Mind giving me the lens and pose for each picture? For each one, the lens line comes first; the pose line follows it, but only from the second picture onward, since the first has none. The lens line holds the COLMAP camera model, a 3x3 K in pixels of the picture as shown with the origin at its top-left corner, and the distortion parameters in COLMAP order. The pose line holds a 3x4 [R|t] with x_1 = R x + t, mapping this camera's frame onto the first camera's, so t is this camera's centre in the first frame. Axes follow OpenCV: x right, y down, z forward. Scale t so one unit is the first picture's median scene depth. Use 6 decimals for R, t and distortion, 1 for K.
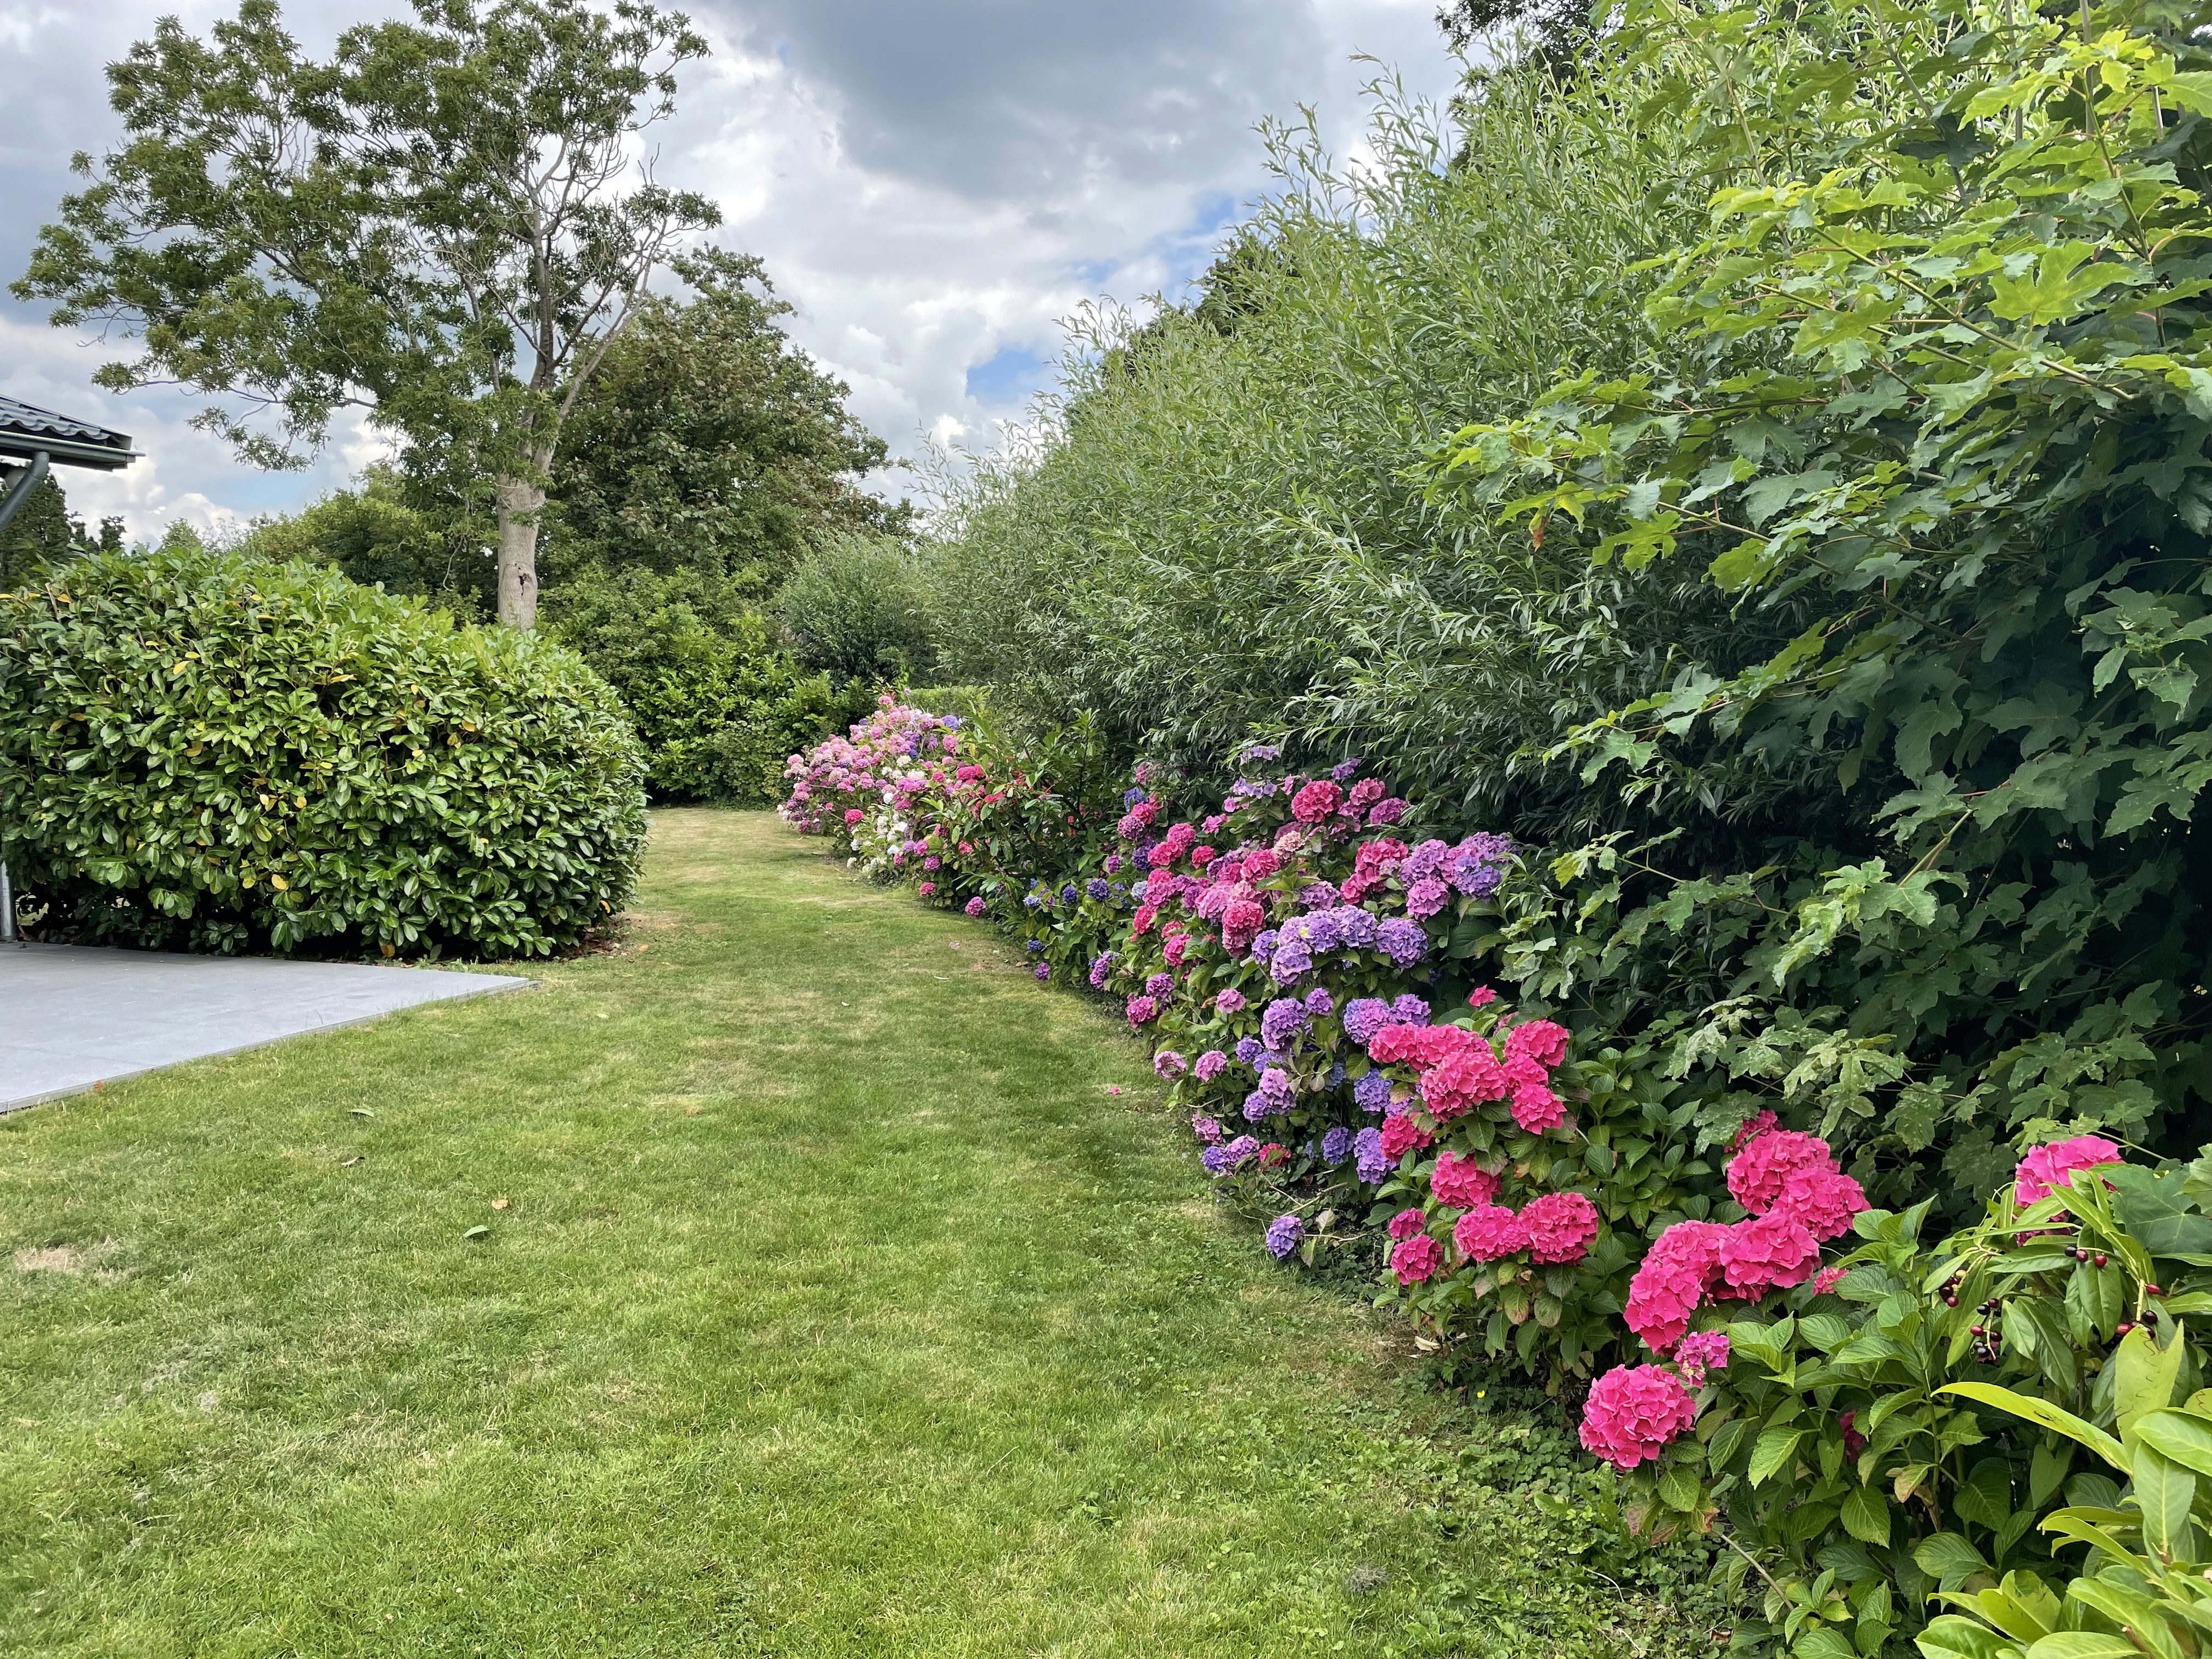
lens RADIAL K [[1675.0, 0, 1106.0], [0, 1675.0, 828.3], [0, 0, 1]] dist [0.067110, -0.069965]
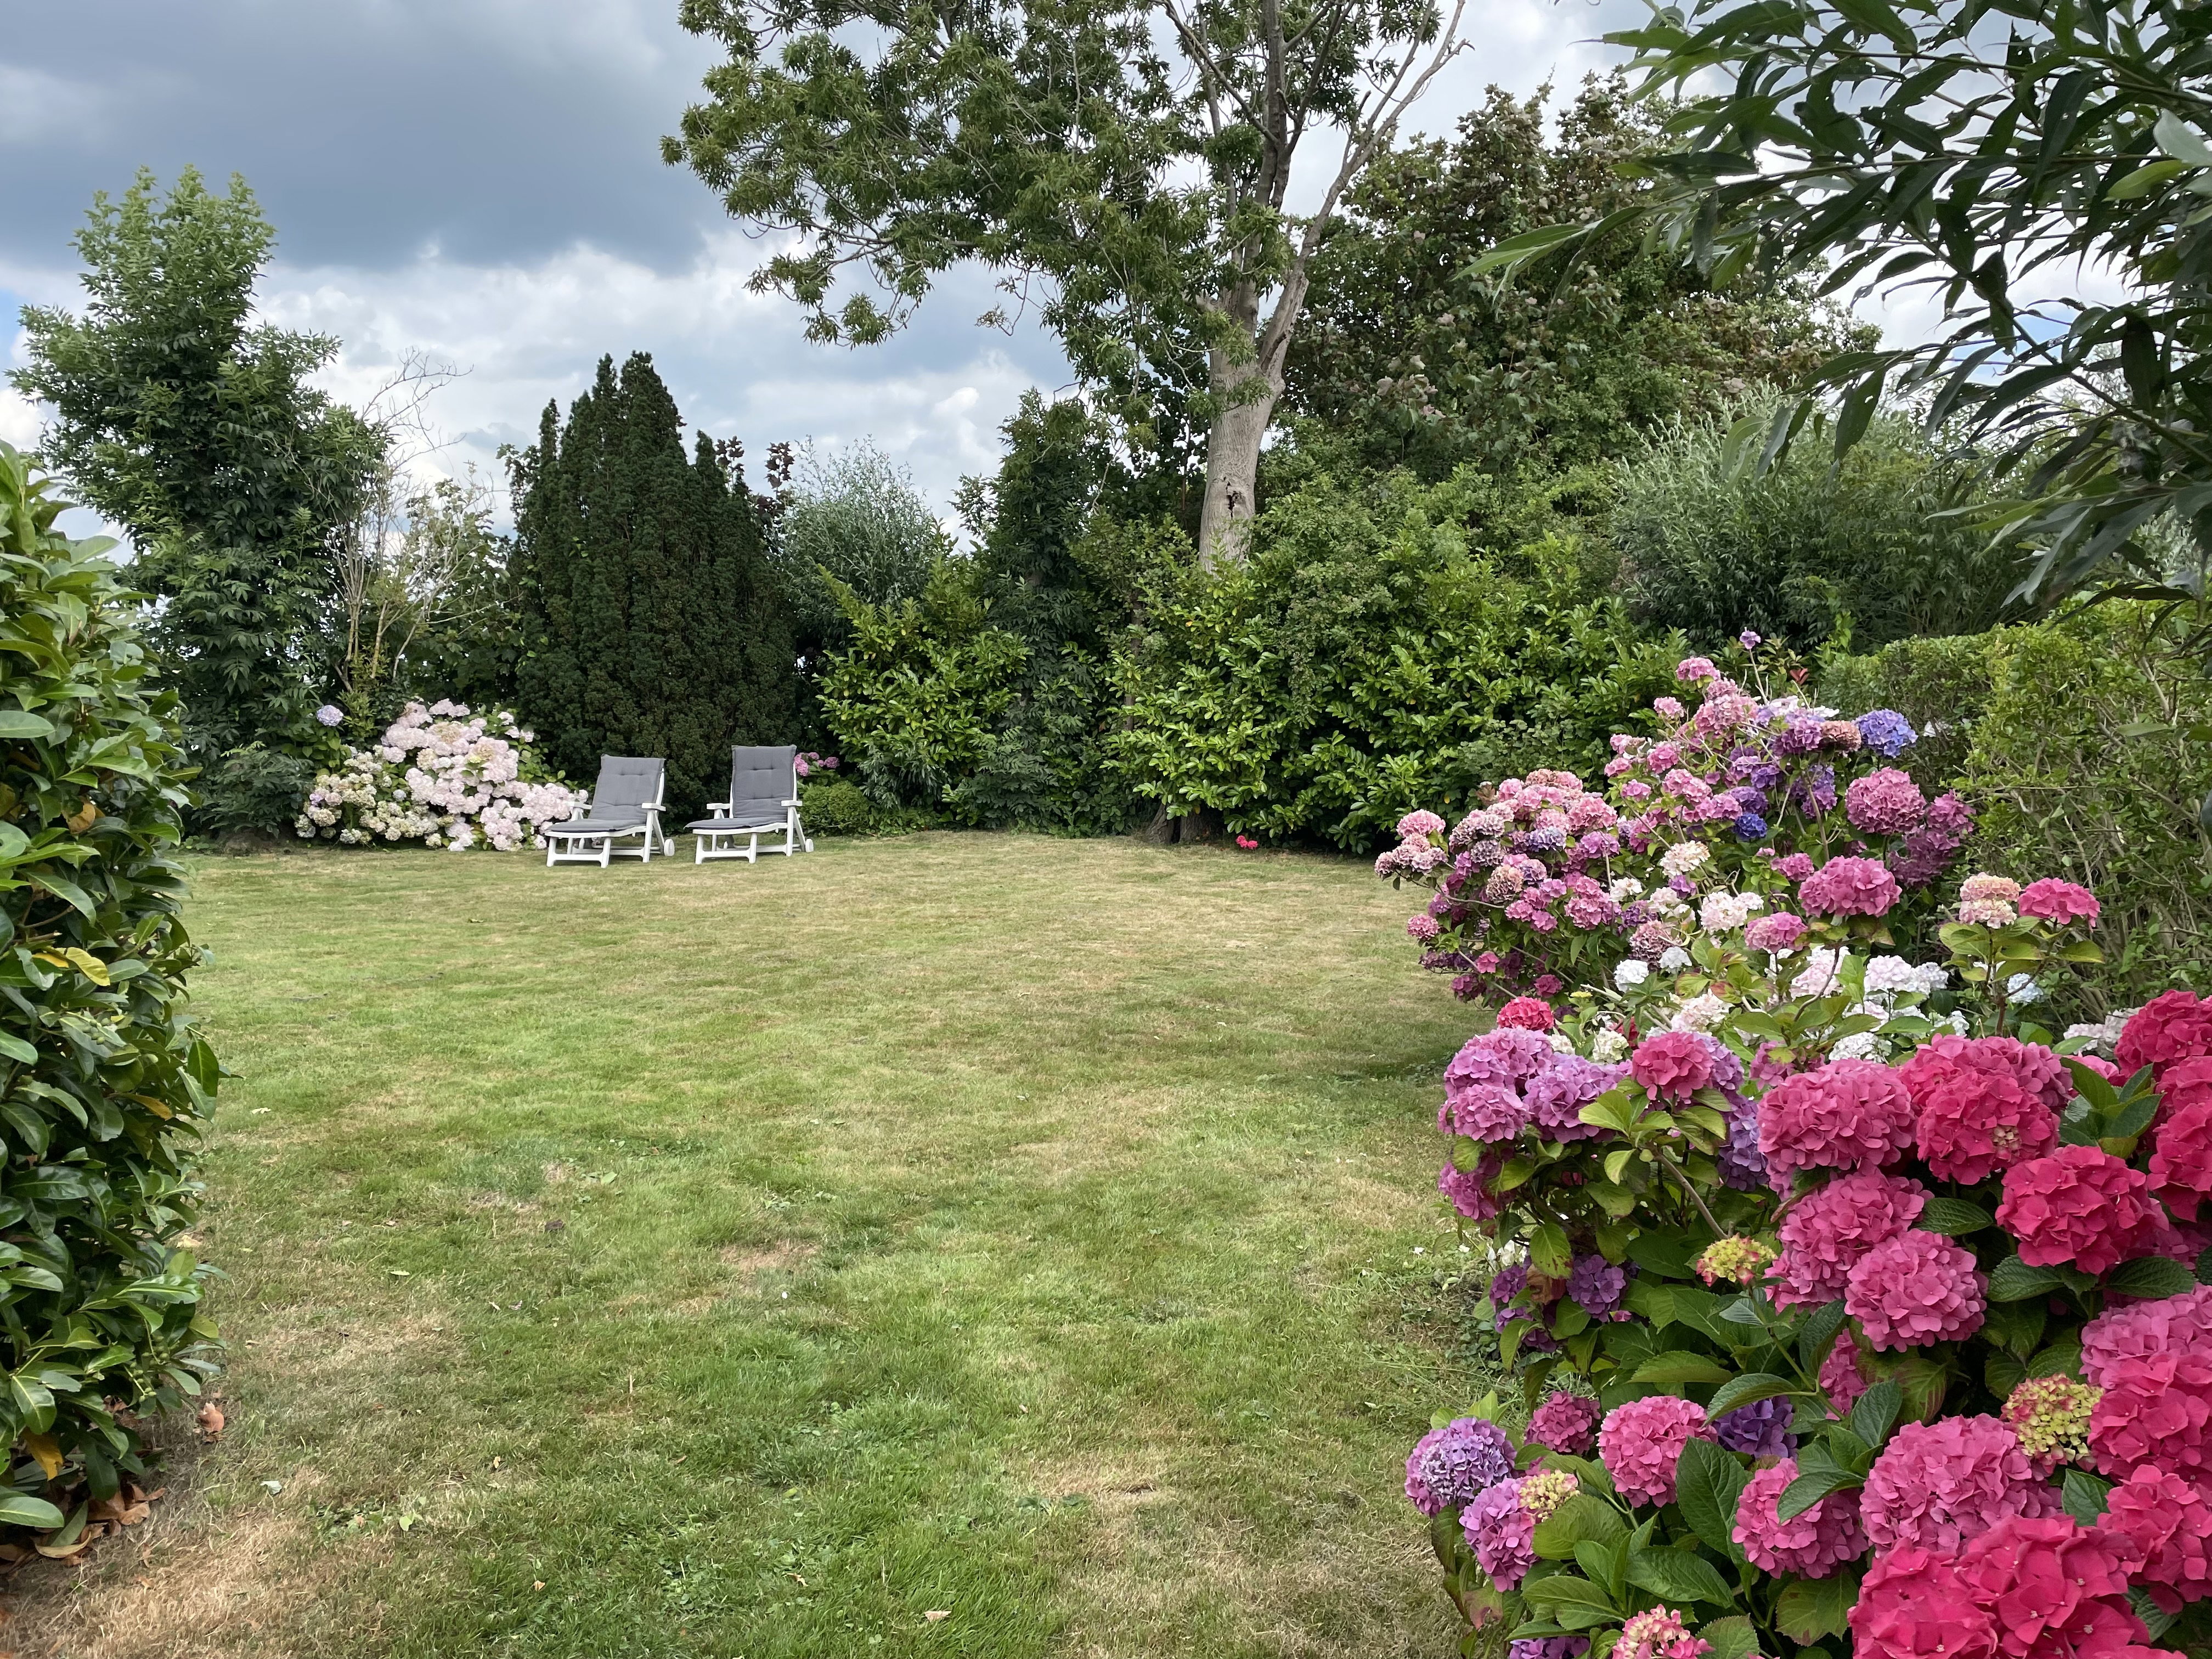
lens RADIAL K [[1675.0, 0, 1110.1], [0, 1675.0, 827.5], [0, 0, 1]] dist [0.067110, -0.069965]
pose [[0.837189, 0.055934, -0.544046, -0.020249], [-0.052915, 0.998374, 0.021217, -0.032176], [0.544348, 0.011026, 0.838787, 0.440375]]
